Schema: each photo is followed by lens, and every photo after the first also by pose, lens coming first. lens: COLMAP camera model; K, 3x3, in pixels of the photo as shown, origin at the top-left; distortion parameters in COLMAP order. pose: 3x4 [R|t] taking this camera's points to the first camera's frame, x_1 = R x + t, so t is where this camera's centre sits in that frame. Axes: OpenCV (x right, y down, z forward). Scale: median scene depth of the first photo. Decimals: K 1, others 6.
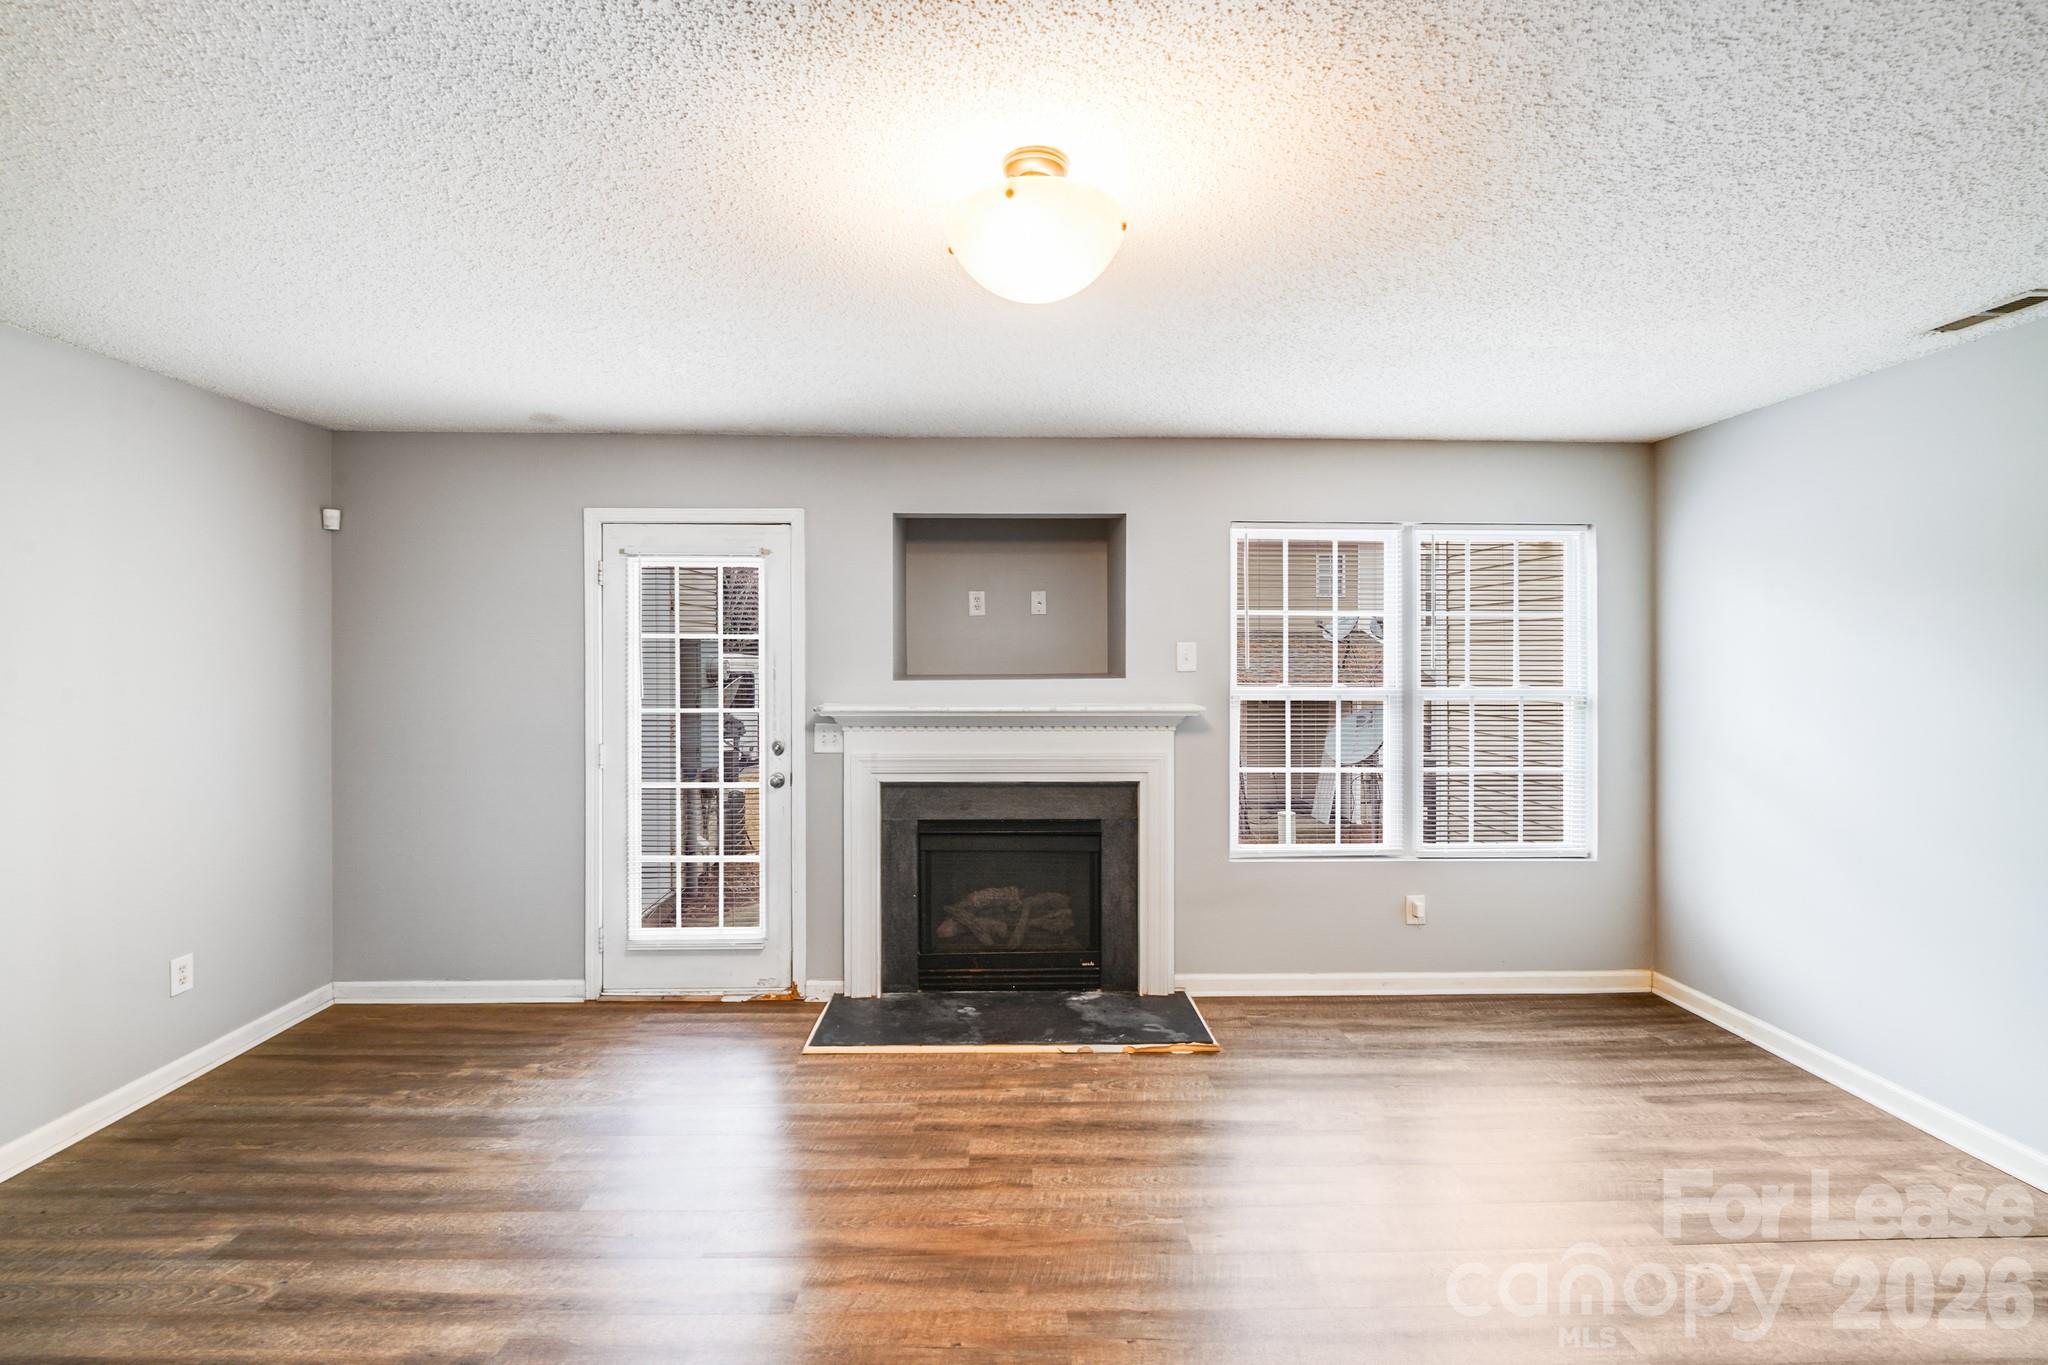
lens RADIAL K [[833.5, 0, 996.3], [0, 833.5, 646.4], [0, 0, 1]] dist [-0.009719, -0.001061]
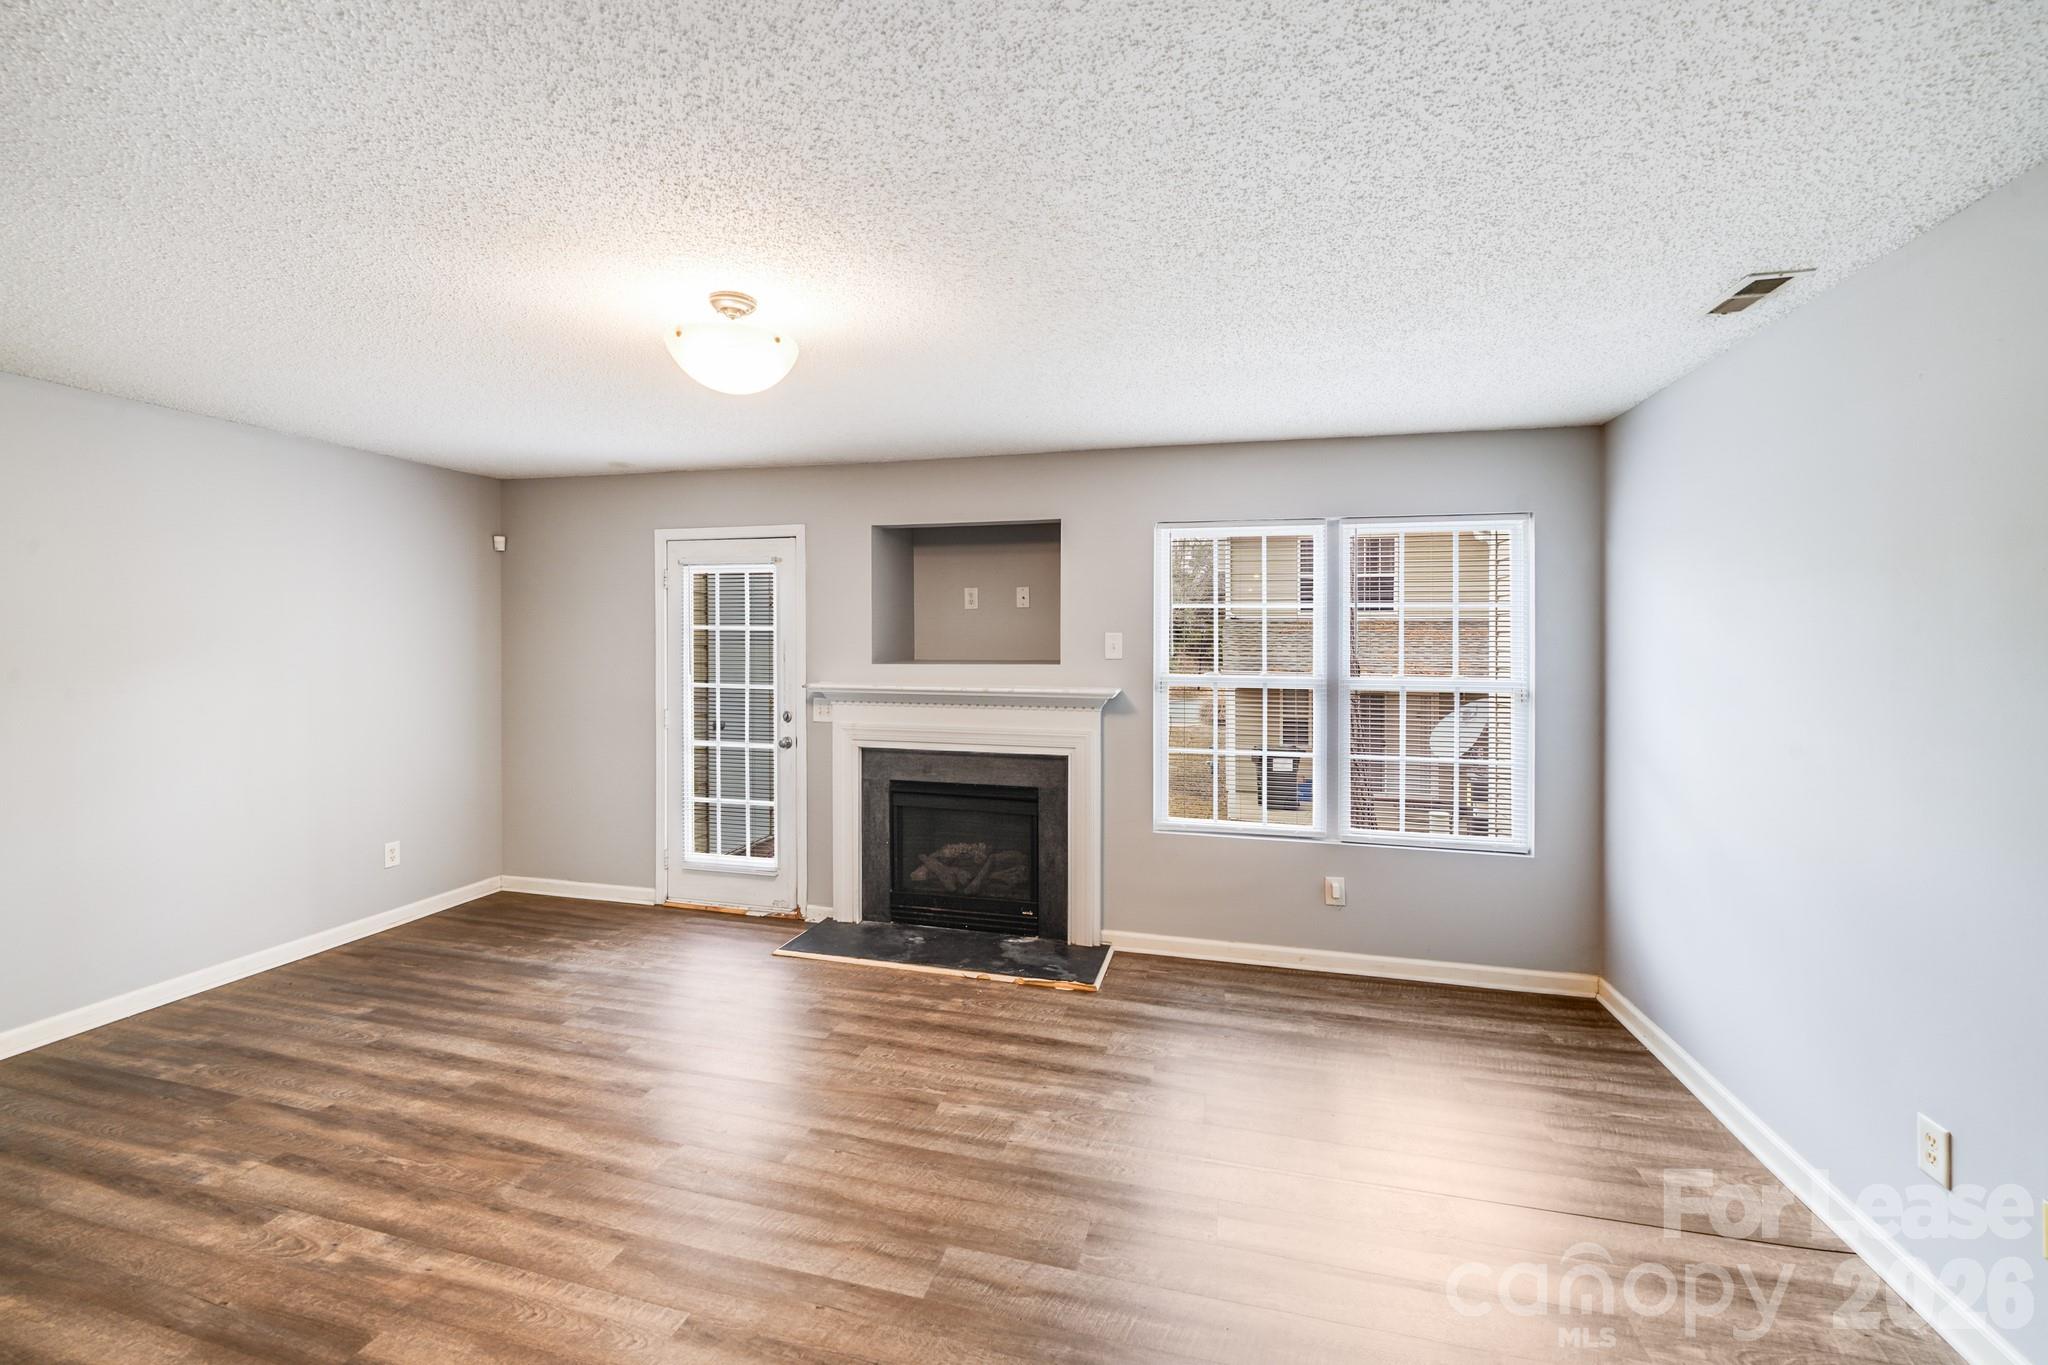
lens RADIAL K [[833.5, 0, 1004.4], [0, 833.5, 637.6], [0, 0, 1]] dist [-0.009719, -0.001061]
pose [[0.961642, 0.003591, -0.274285, 0.399710], [-0.002188, 0.999983, 0.005423, -0.004245], [0.274300, -0.004615, 0.961633, -0.113761]]
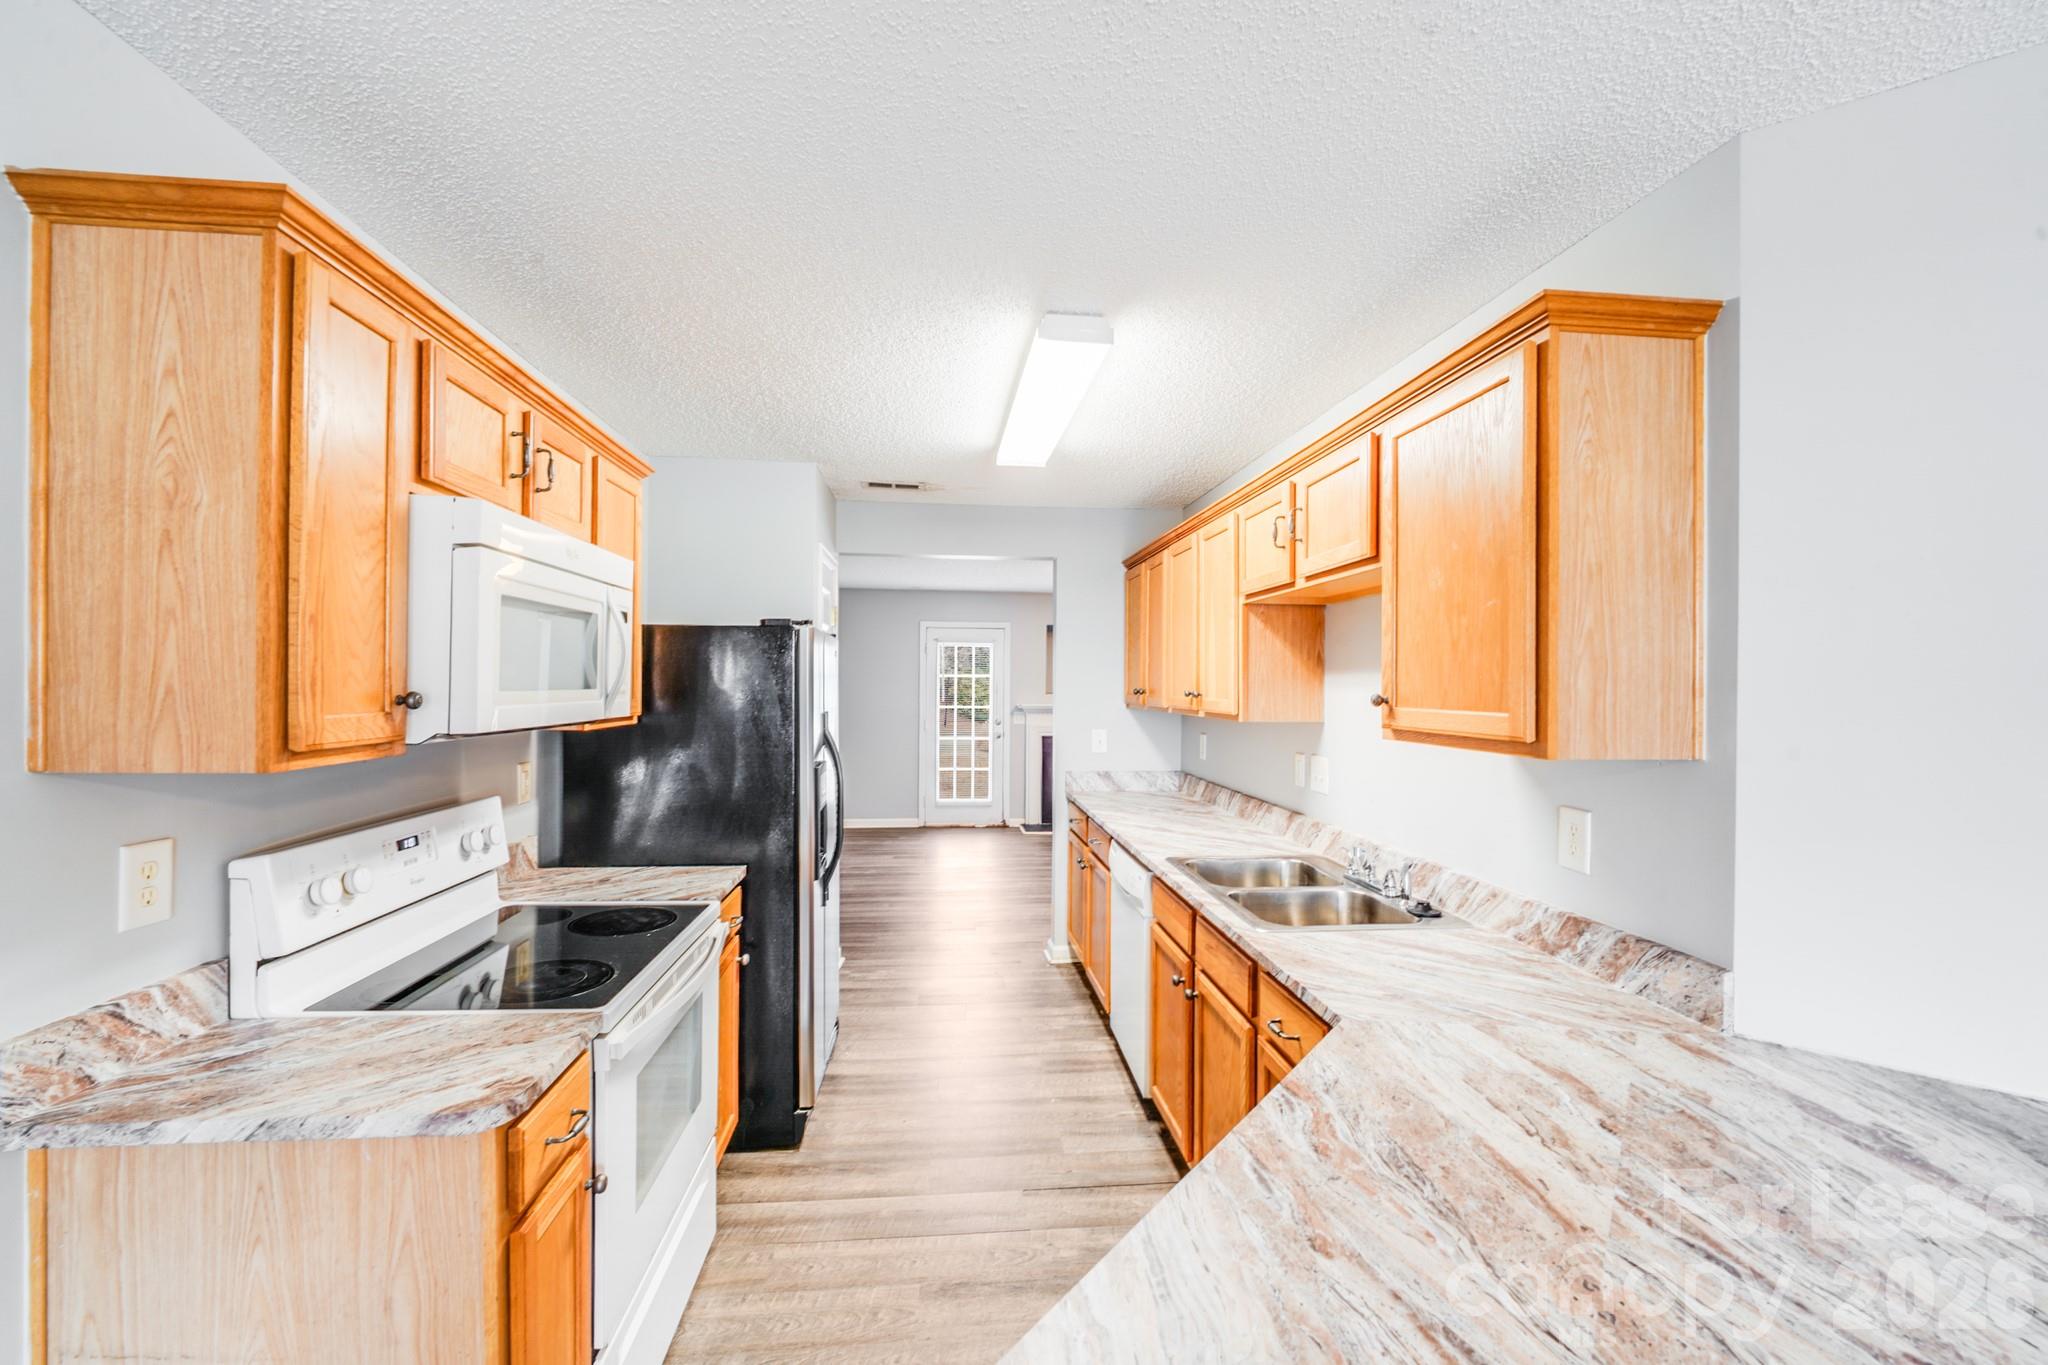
lens RADIAL K [[833.5, 0, 1037.8], [0, 833.5, 675.7], [0, 0, 1]] dist [-0.009719, -0.001061]
pose [[0.992238, 0.010068, 0.123943, -0.456160], [-0.010485, 0.999941, 0.002718, -0.020648], [-0.123909, -0.003997, 0.992286, -1.422274]]
